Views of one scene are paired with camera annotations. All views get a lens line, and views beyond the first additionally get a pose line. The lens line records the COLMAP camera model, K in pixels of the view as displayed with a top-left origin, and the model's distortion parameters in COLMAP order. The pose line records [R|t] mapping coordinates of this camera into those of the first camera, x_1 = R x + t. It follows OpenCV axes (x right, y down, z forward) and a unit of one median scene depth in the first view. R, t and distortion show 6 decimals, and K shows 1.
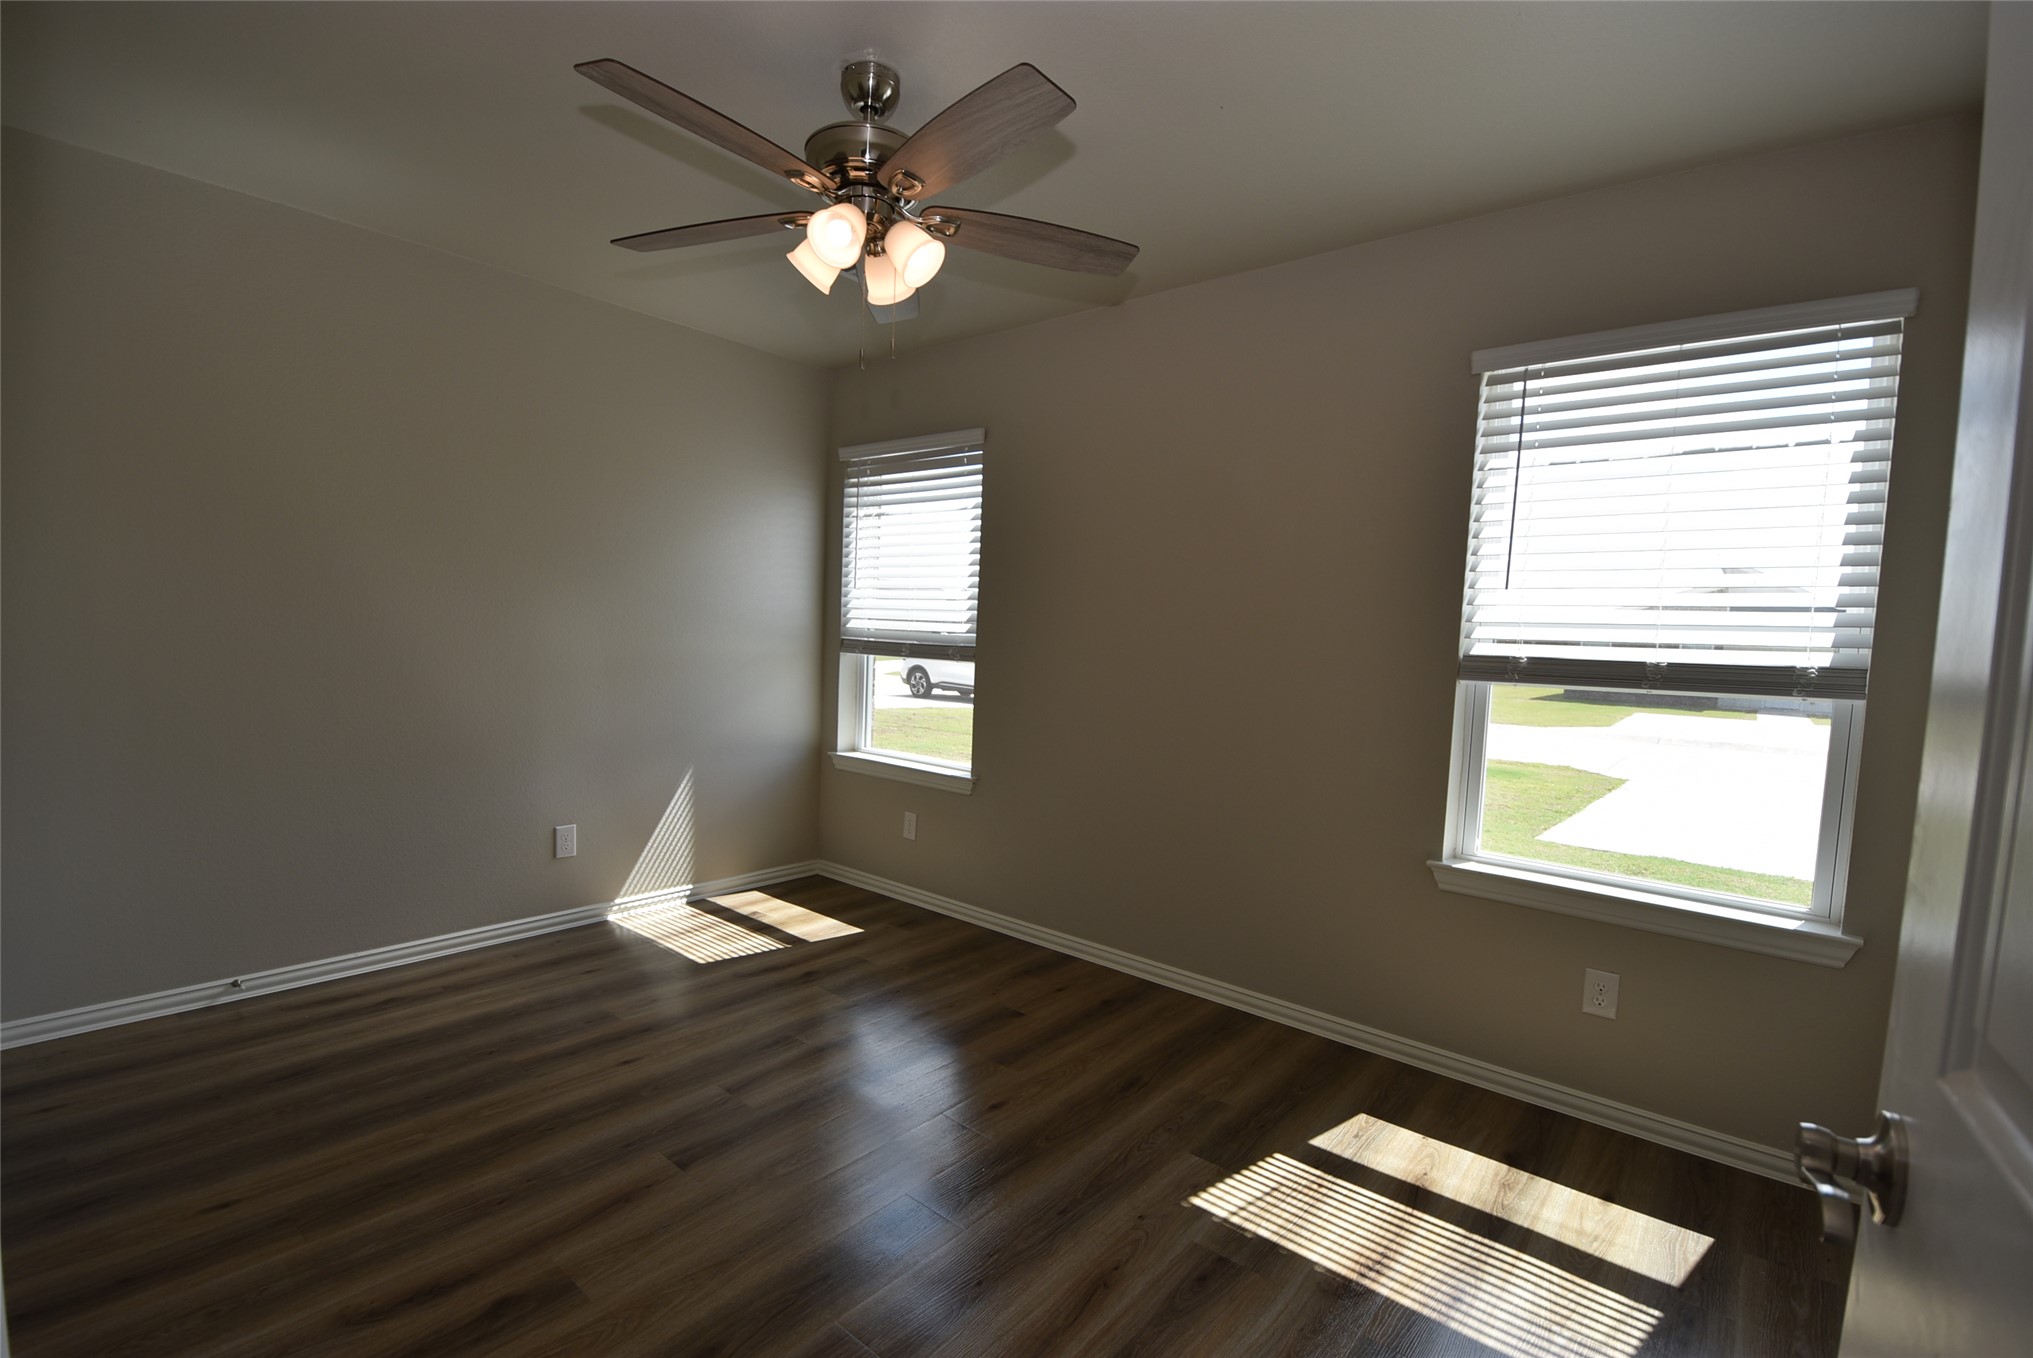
lens RADIAL K [[901.3, 0, 1016.5], [0, 901.3, 679.0], [0, 0, 1]] dist [0.000848, 0.000062]
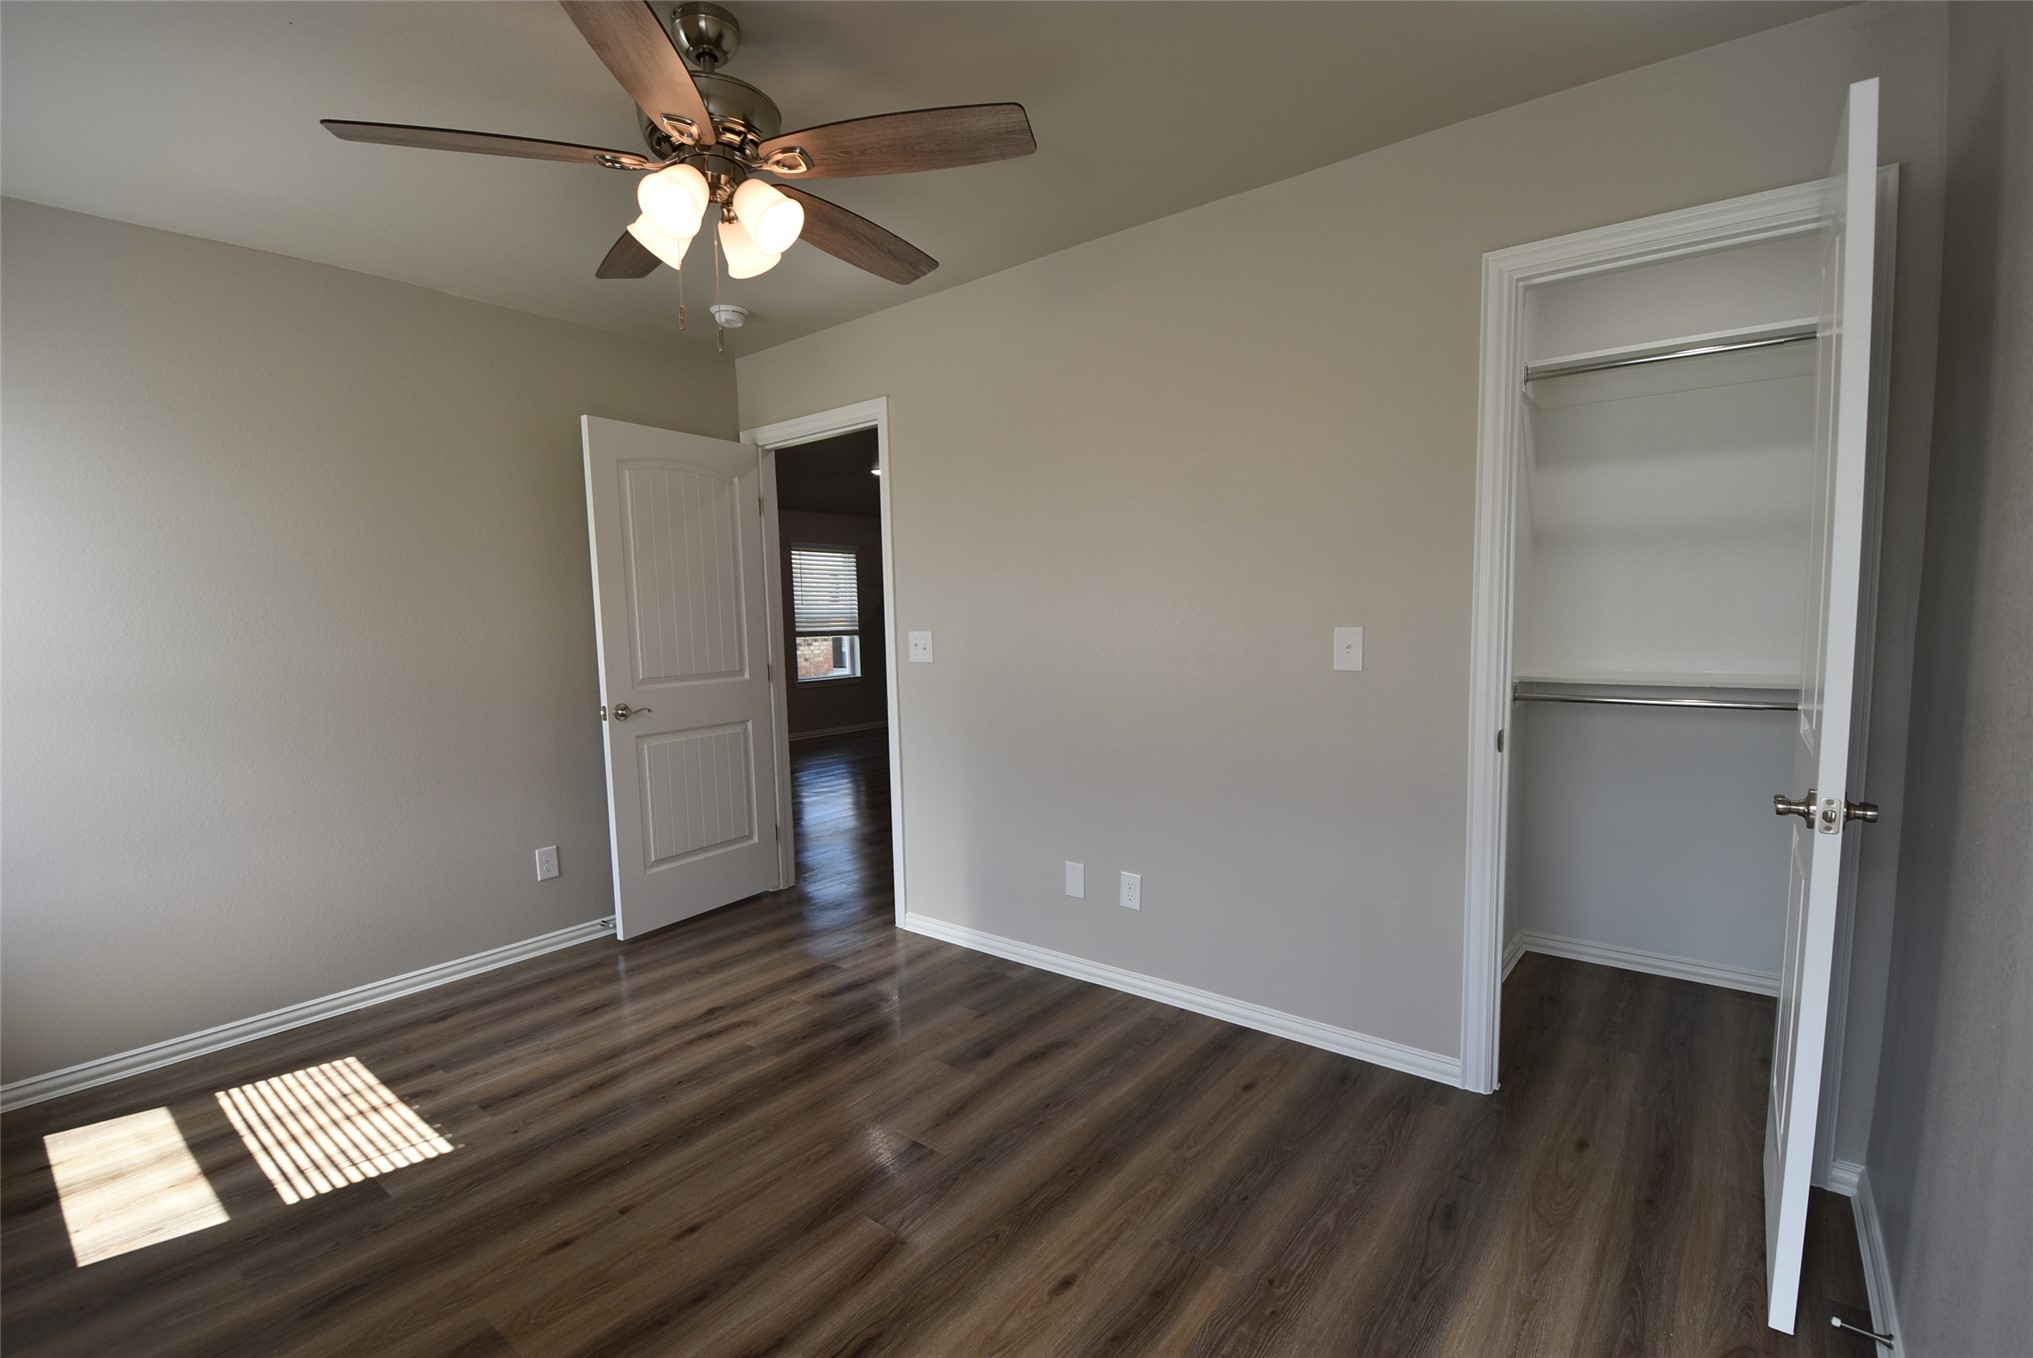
lens RADIAL K [[901.3, 0, 1016.5], [0, 901.3, 679.0], [0, 0, 1]] dist [0.000848, 0.000062]
pose [[-0.999683, -0.008779, -0.023587, -0.447534], [-0.011839, 0.991062, 0.132876, -0.146564], [0.022210, 0.133113, -0.990852, 1.936515]]
